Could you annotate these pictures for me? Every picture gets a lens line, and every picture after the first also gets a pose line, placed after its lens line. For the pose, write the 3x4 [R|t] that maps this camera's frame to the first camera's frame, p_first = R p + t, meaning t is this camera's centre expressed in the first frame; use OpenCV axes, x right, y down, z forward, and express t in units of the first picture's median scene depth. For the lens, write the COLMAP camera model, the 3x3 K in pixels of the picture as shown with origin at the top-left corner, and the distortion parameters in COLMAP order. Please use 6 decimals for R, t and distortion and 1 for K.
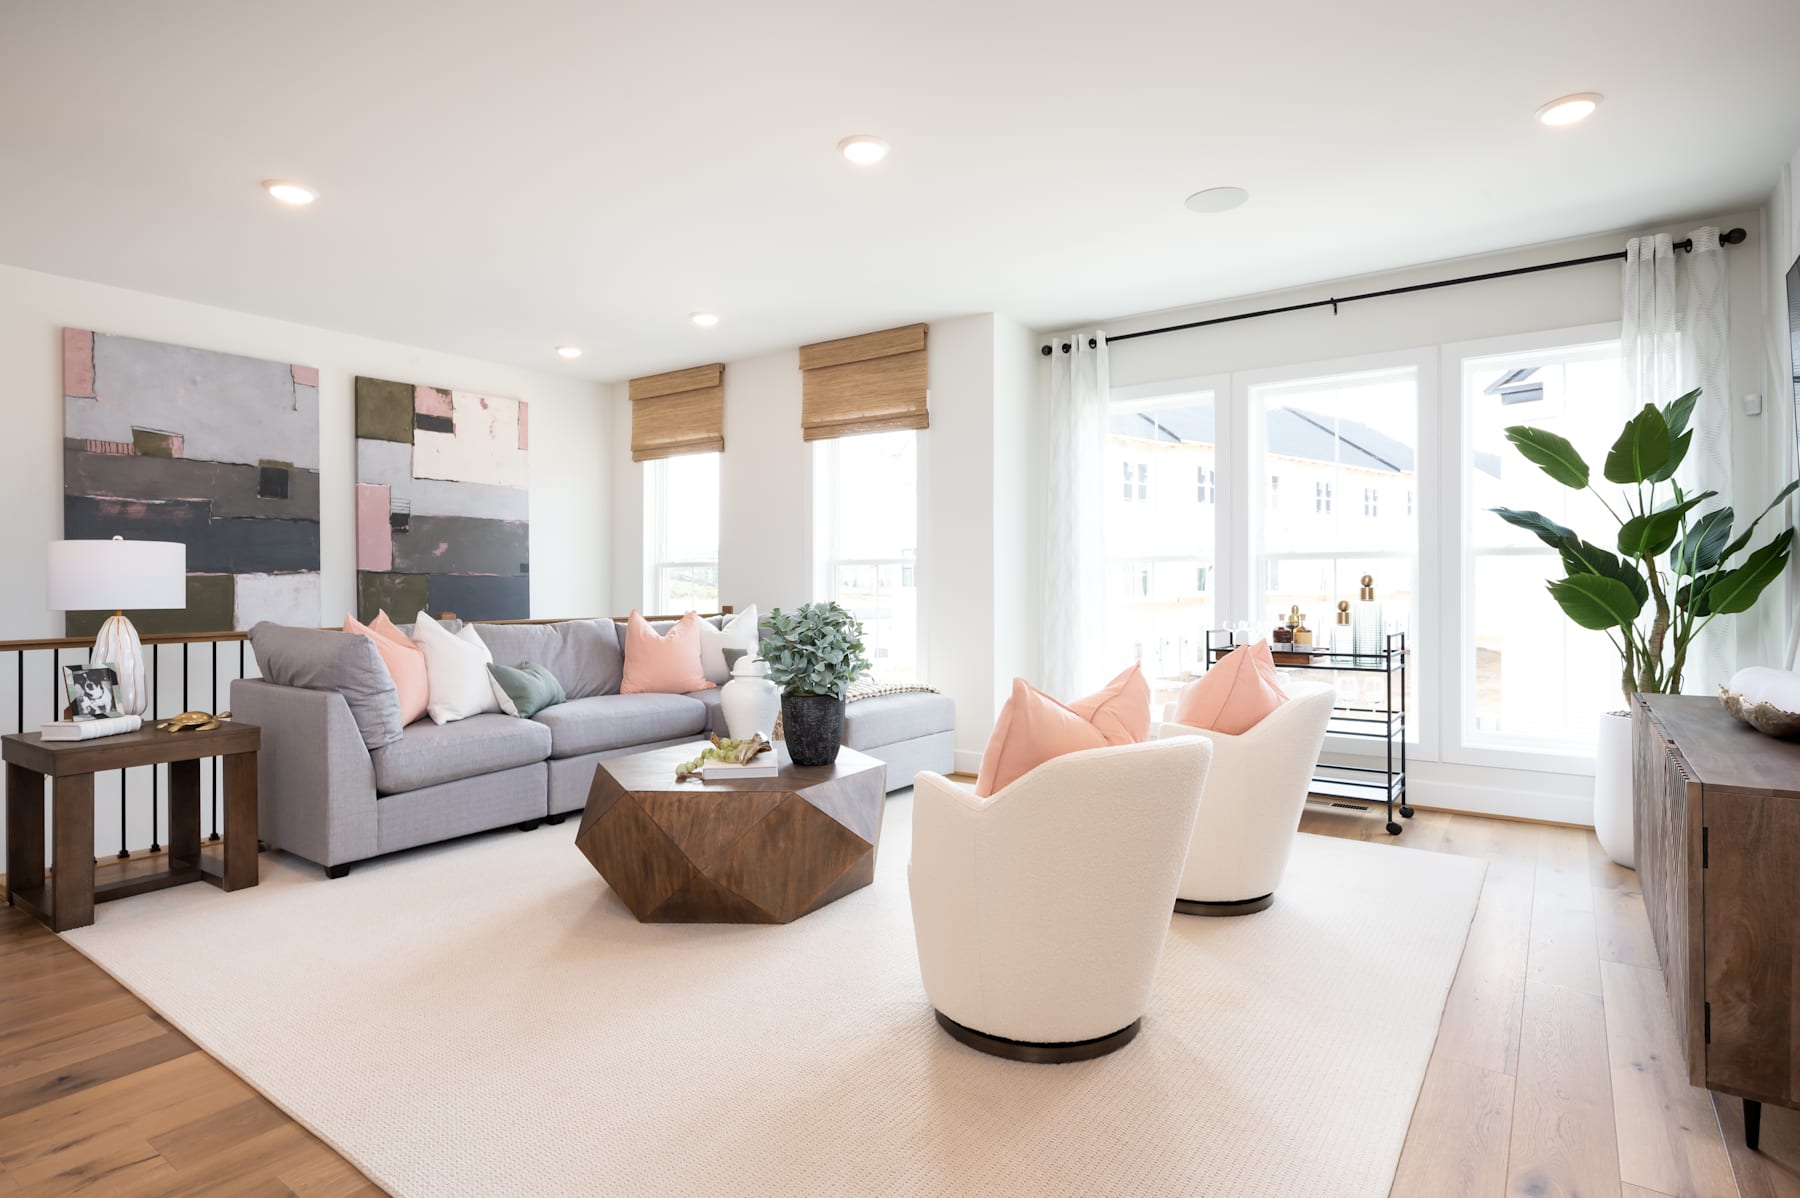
lens RADIAL K [[950.8, 0, 896.3], [0, 950.8, 583.6], [0, 0, 1]] dist [-0.003556, -0.000281]
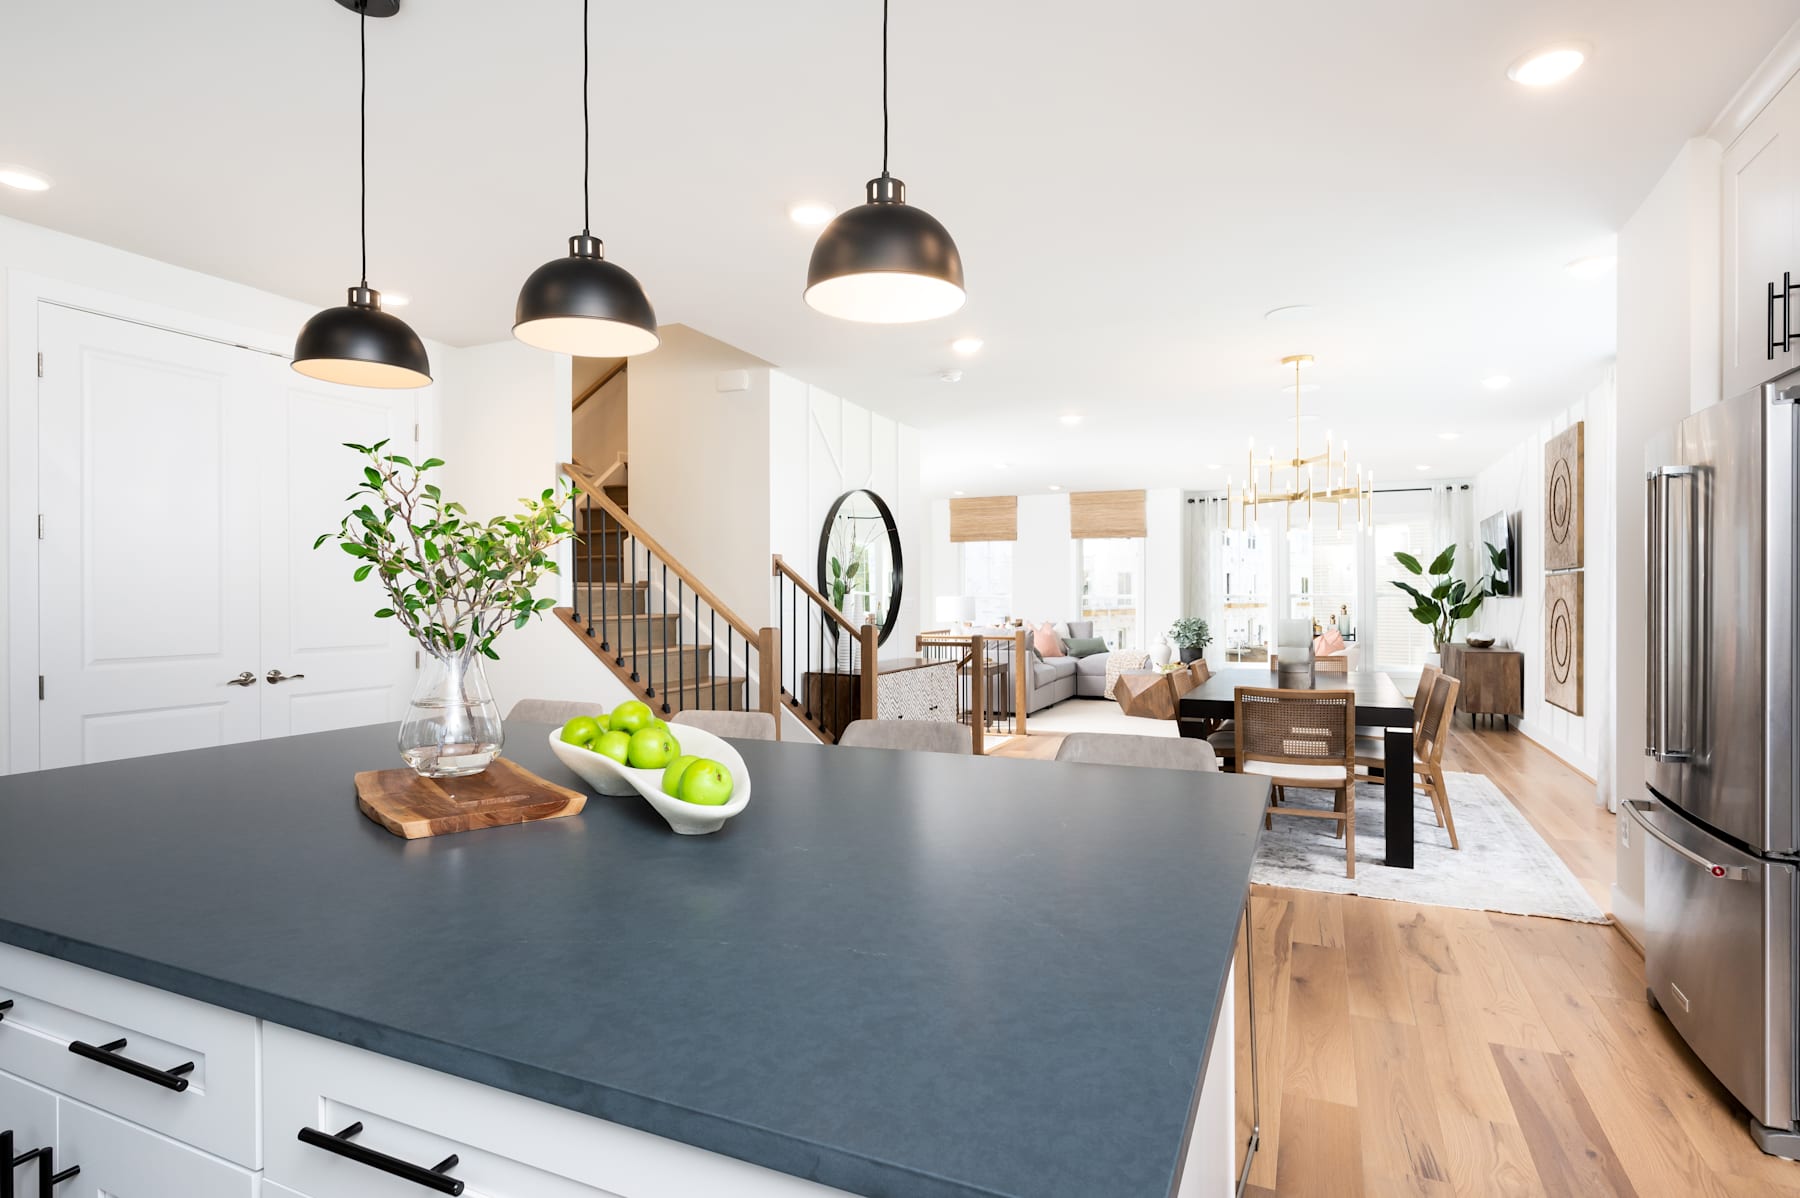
lens RADIAL K [[950.8, 0, 893.8], [0, 950.8, 596.4], [0, 0, 1]] dist [-0.003556, -0.000281]
pose [[0.978853, -0.001644, 0.204559, -1.261103], [0.001698, 0.999999, -0.000091, -0.034257], [-0.204558, 0.000436, 0.978854, -1.317976]]
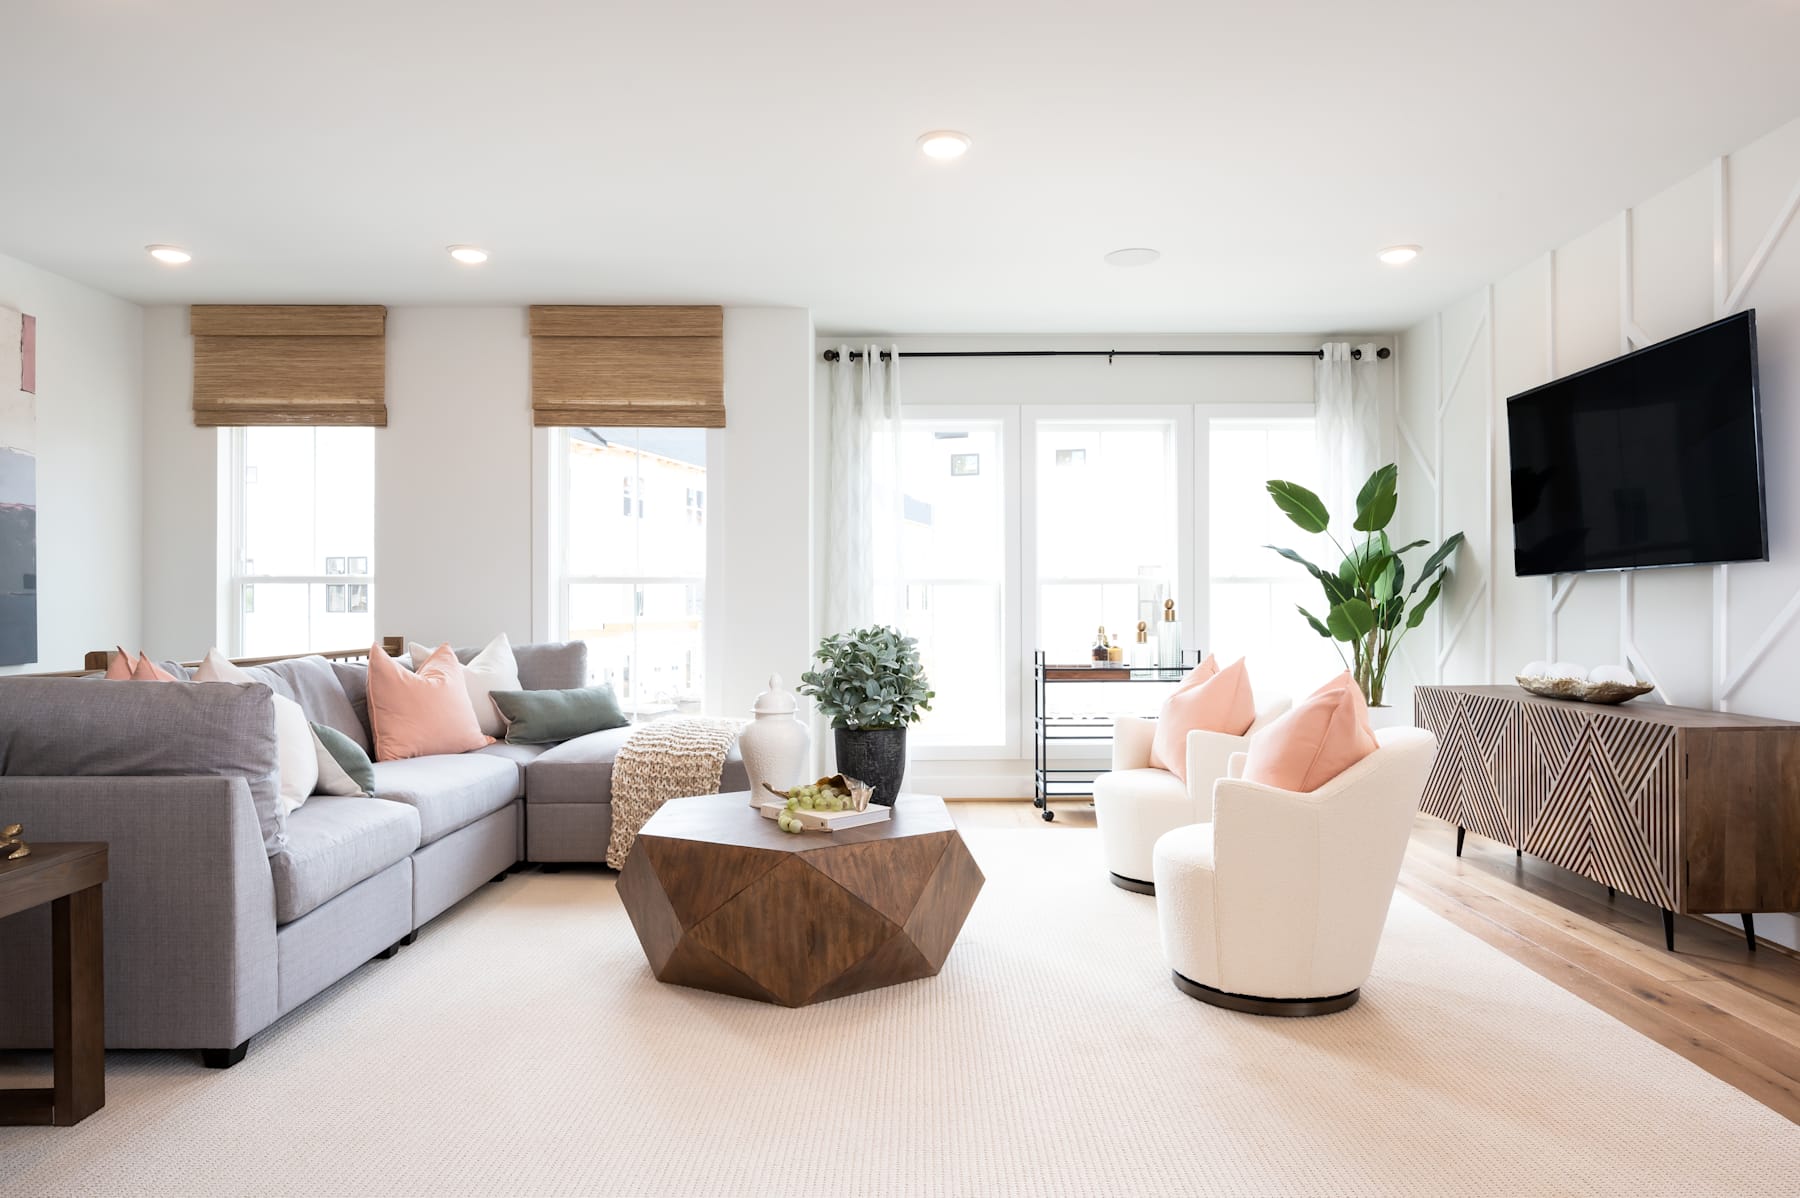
lens RADIAL K [[1112.4, 0, 917.8], [0, 1112.4, 600.5], [0, 0, 1]] dist [-0.007994, 0.007204]
pose [[0.803170, 0.004133, 0.595736, -0.550968], [0.000337, 0.999973, -0.007391, 0.002497], [-0.595750, 0.006137, 0.803146, 0.102602]]
